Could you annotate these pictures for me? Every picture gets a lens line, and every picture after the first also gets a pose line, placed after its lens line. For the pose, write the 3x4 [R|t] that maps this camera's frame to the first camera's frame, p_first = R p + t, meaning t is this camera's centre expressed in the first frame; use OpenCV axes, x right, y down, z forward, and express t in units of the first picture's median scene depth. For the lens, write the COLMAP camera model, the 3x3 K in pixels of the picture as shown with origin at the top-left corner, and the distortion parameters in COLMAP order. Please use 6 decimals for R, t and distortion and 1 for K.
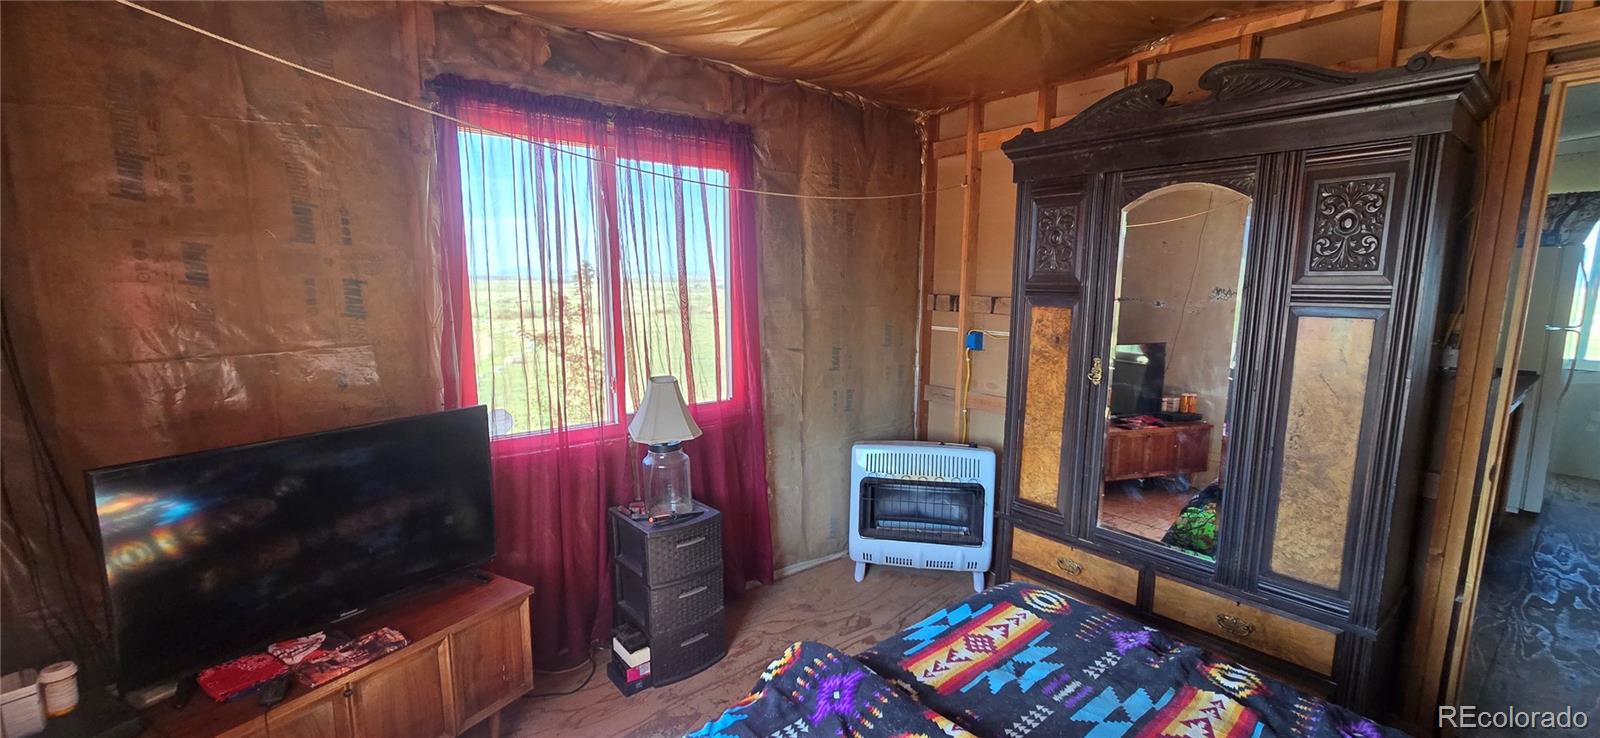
lens RADIAL K [[662.3, 0, 800.4], [0, 662.3, 377.8], [0, 0, 1]] dist [0.000121, -0.005798]
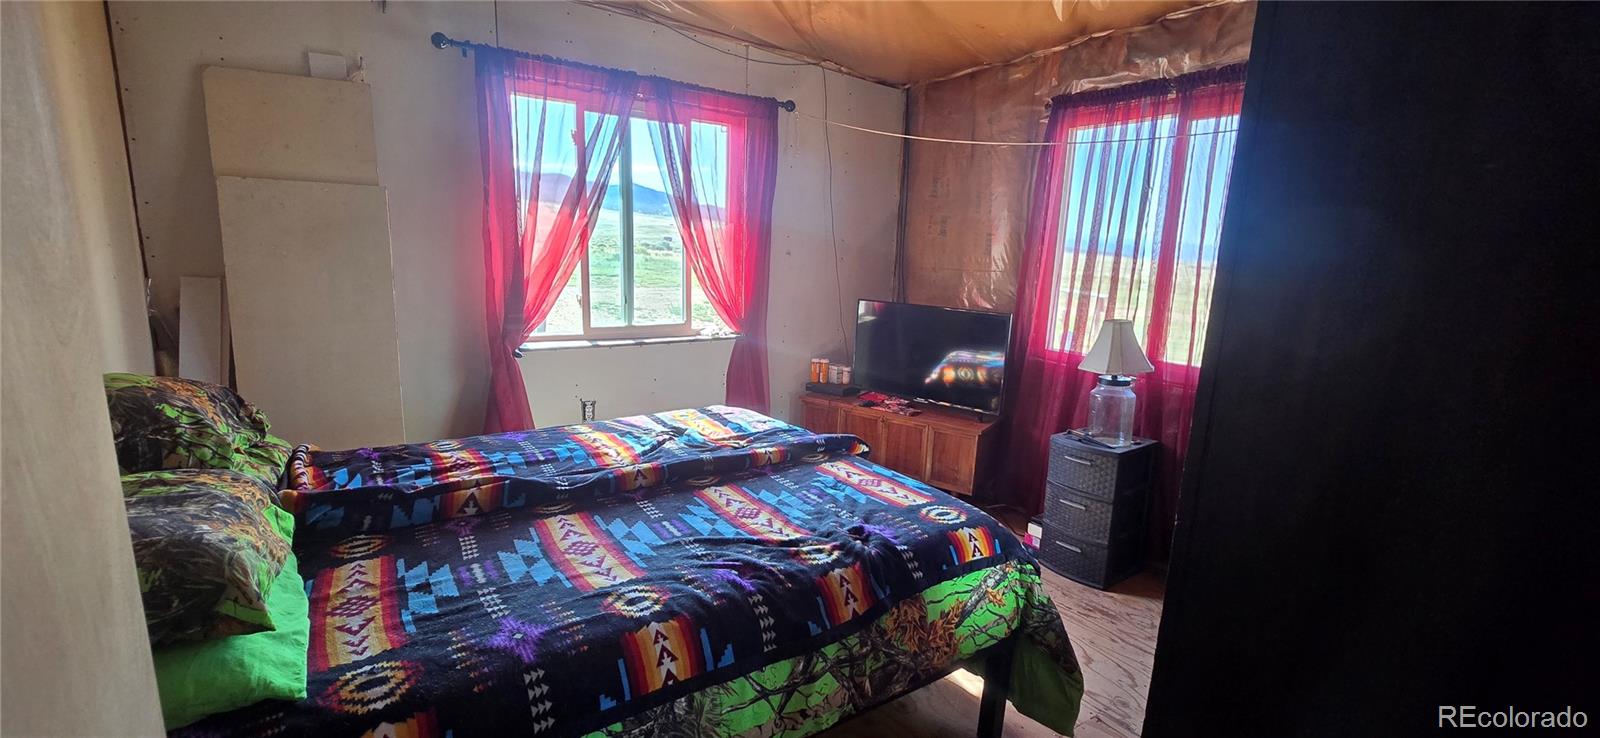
lens RADIAL K [[662.3, 0, 800.4], [0, 662.3, 377.8], [0, 0, 1]] dist [0.000121, -0.005798]
pose [[-0.088274, 0.183006, -0.979141, 1.391744], [-0.188461, 0.962156, 0.196822, -0.036367], [0.978105, 0.201904, -0.050444, 0.793359]]
